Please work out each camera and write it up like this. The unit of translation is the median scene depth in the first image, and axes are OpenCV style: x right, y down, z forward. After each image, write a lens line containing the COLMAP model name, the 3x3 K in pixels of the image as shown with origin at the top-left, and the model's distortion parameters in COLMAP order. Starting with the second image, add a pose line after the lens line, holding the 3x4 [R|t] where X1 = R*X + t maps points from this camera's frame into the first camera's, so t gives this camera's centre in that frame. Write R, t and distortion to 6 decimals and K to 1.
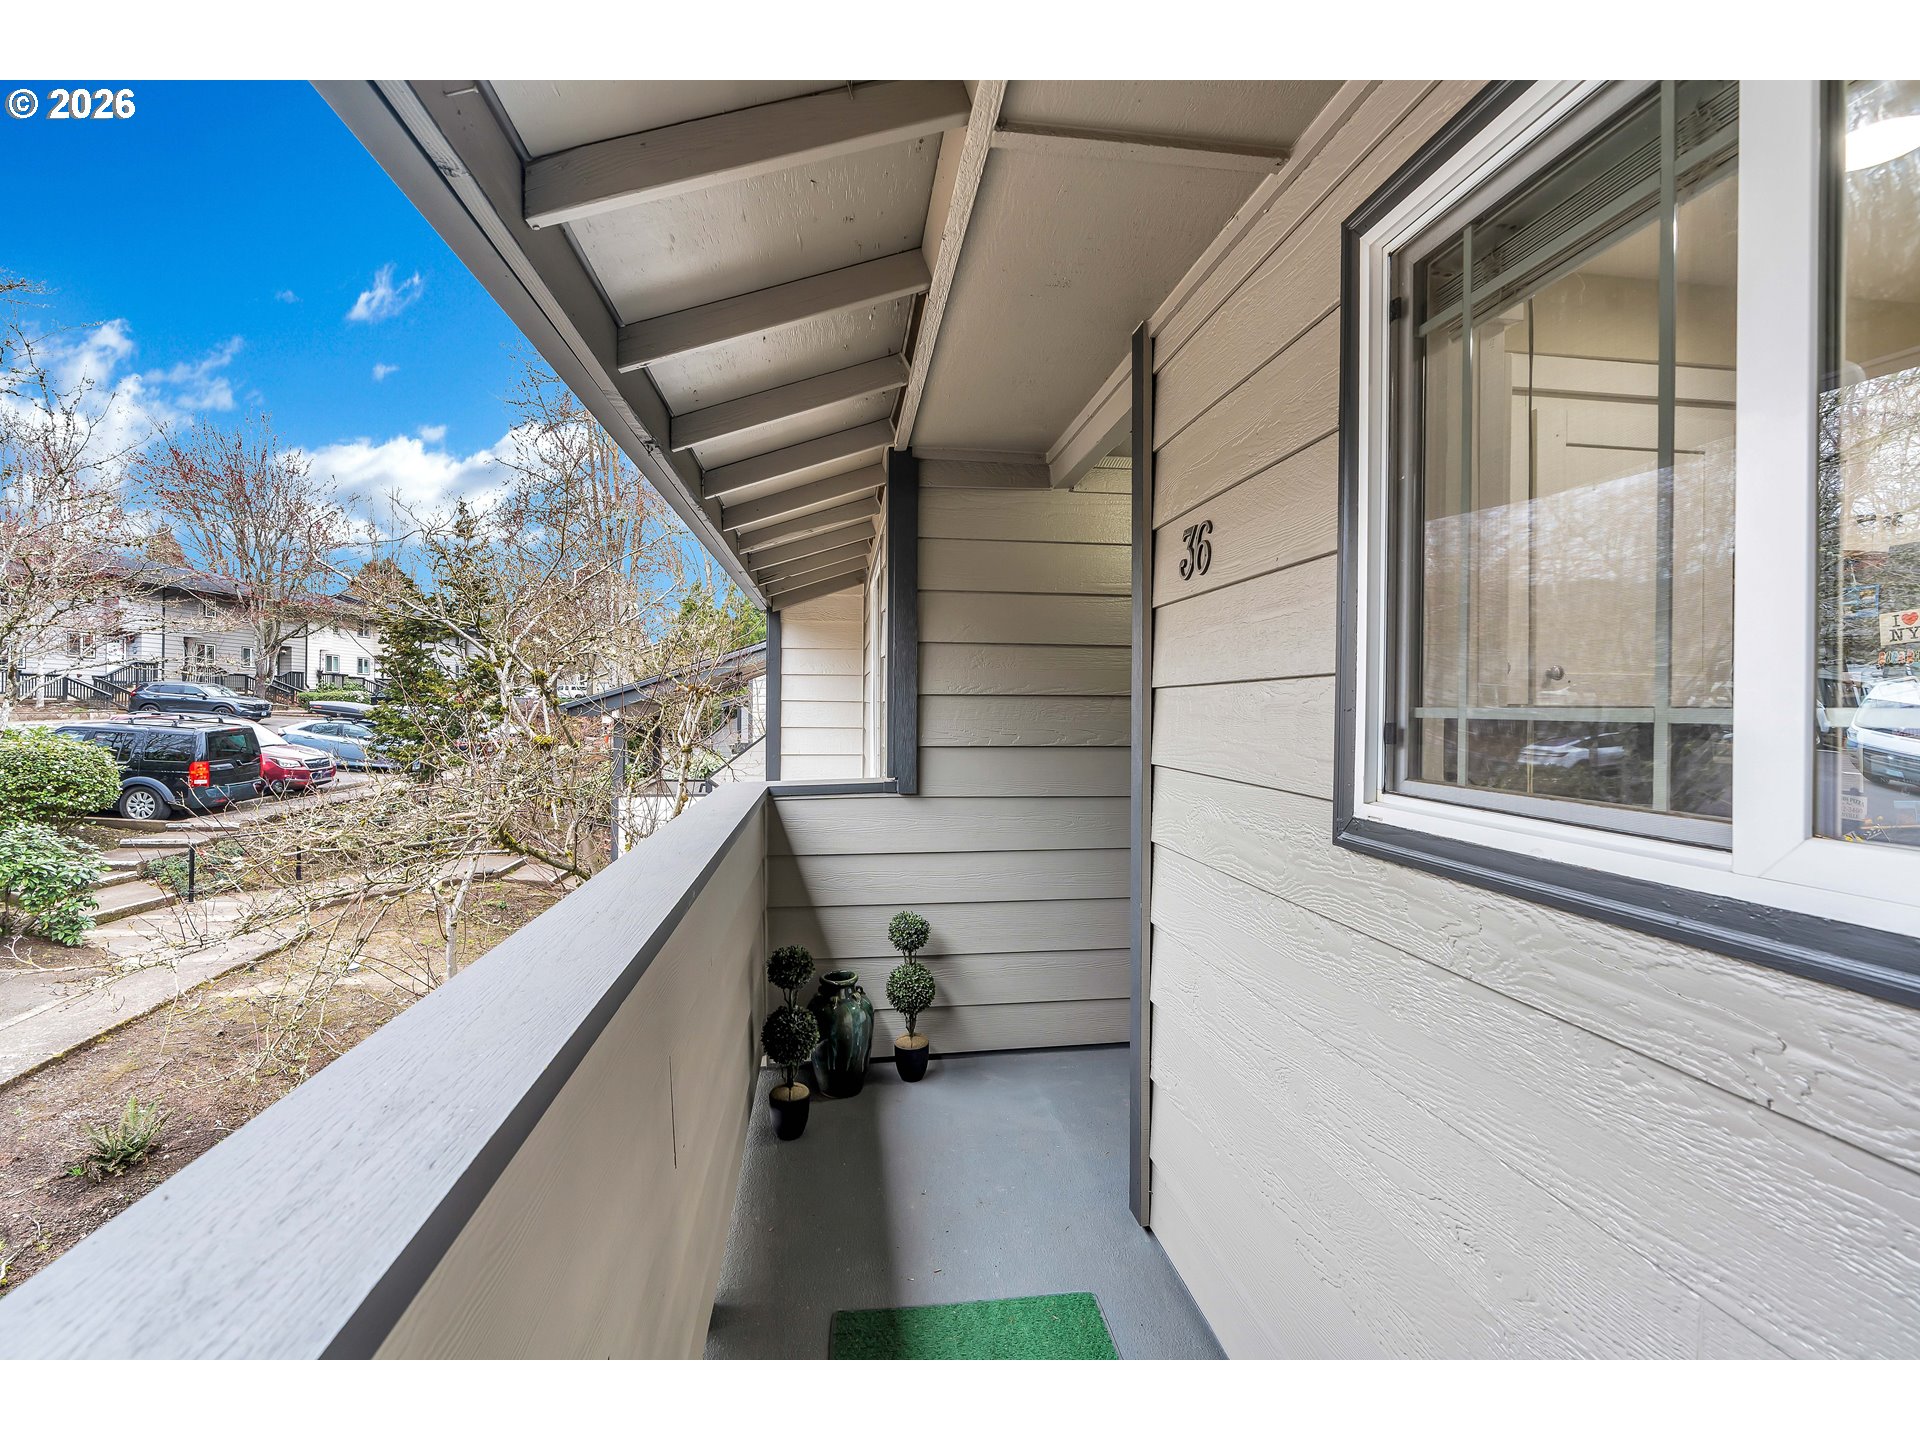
lens RADIAL K [[893.3, 0, 962.8], [0, 893.3, 718.2], [0, 0, 1]] dist [-0.006892, 0.000256]
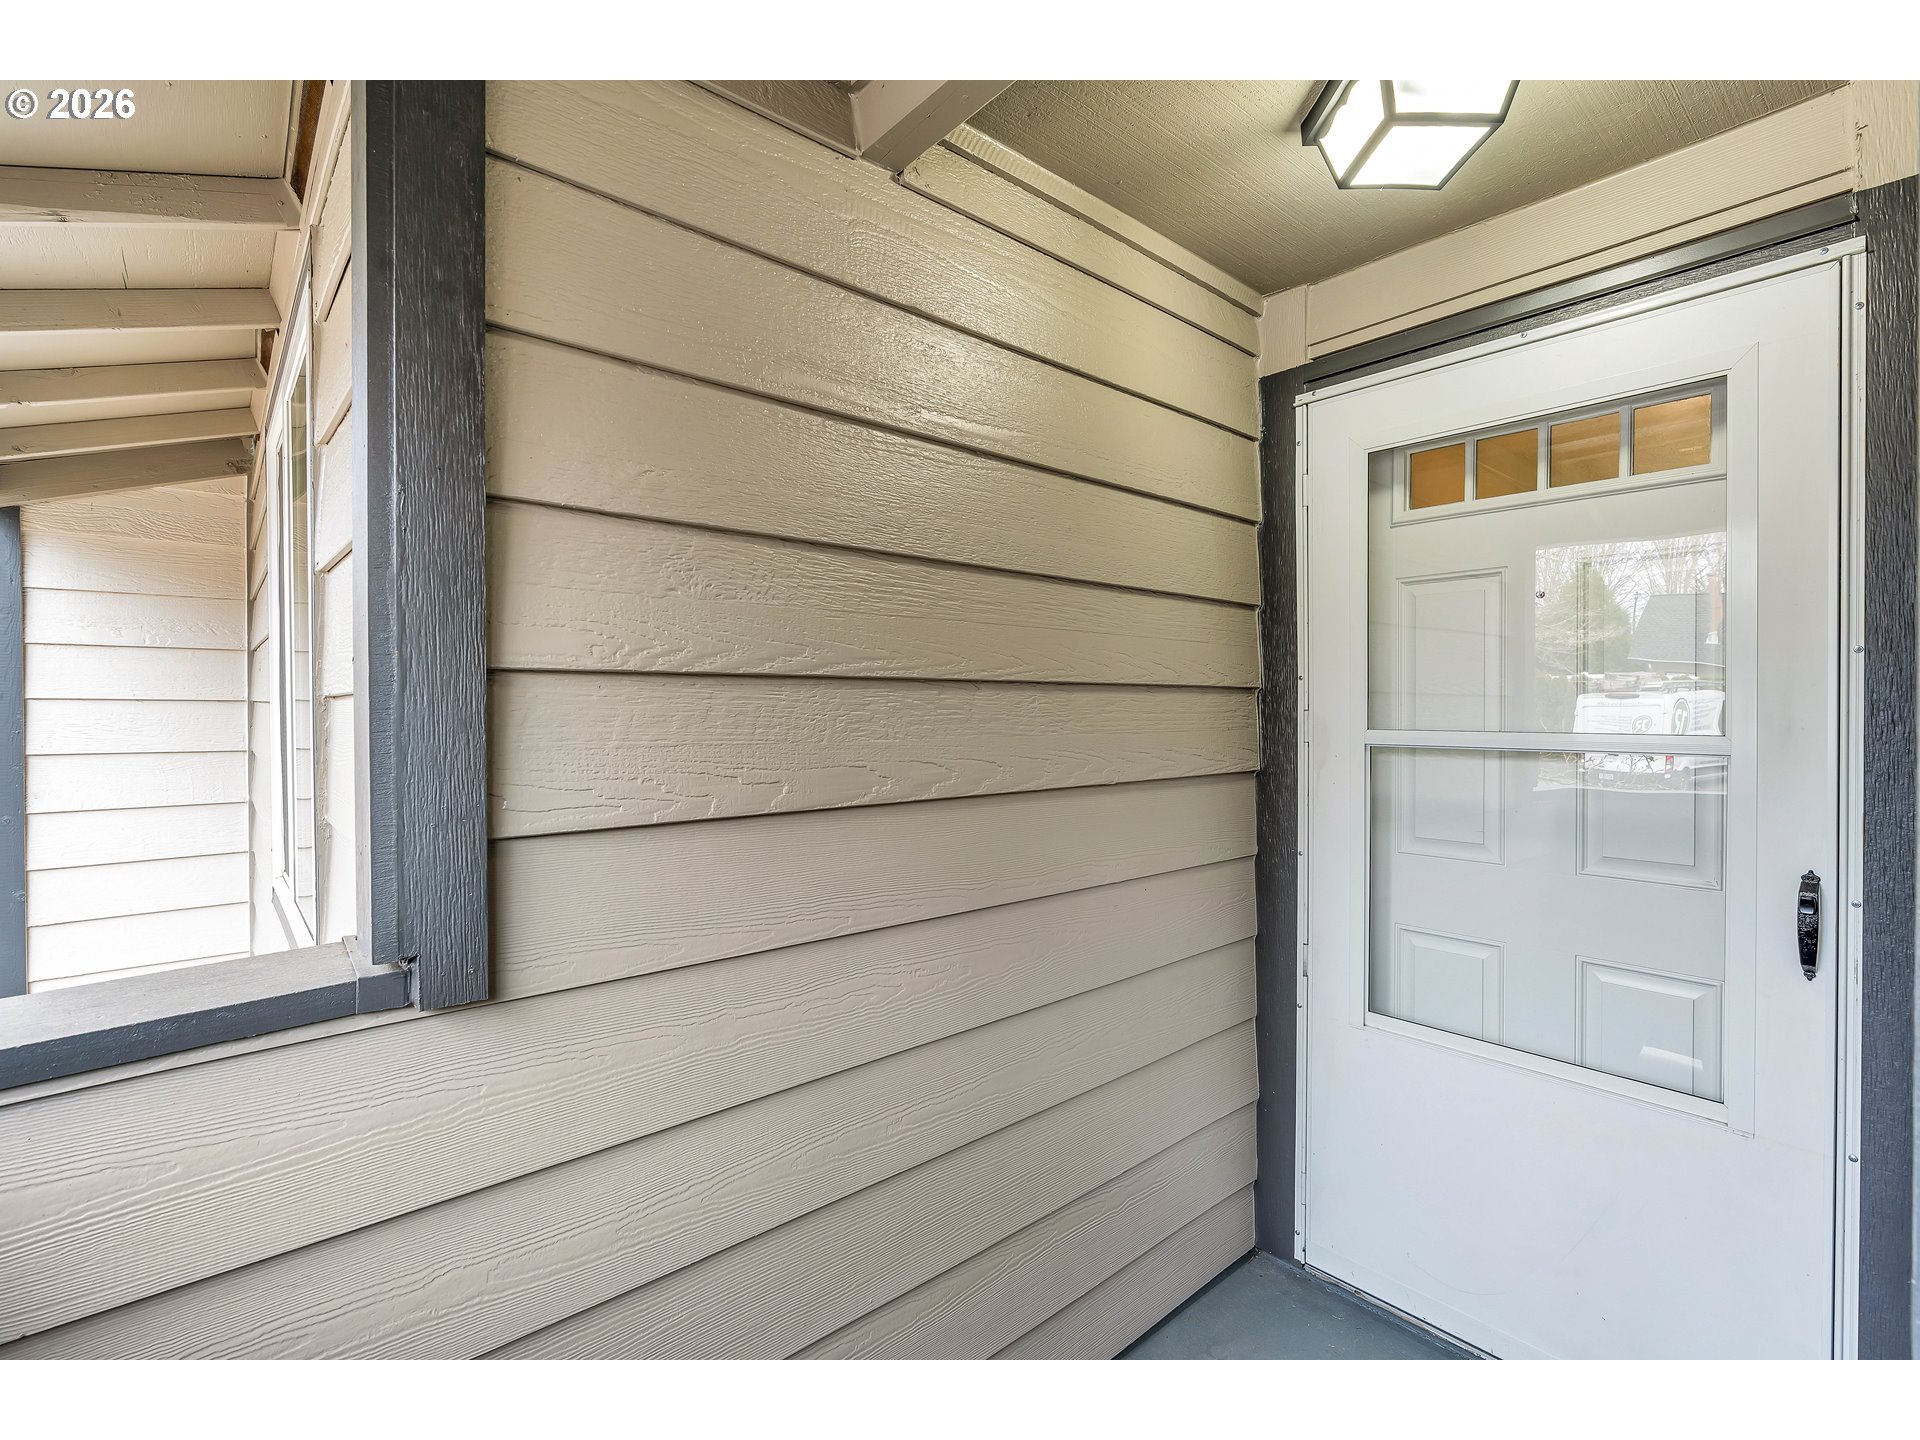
lens RADIAL K [[893.3, 0, 962.8], [0, 893.3, 718.2], [0, 0, 1]] dist [-0.006892, 0.000256]
pose [[0.838777, -0.011912, 0.544344, -0.079258], [0.014598, 0.999893, -0.000614, -0.006764], [-0.544279, 0.008462, 0.838862, 0.652783]]
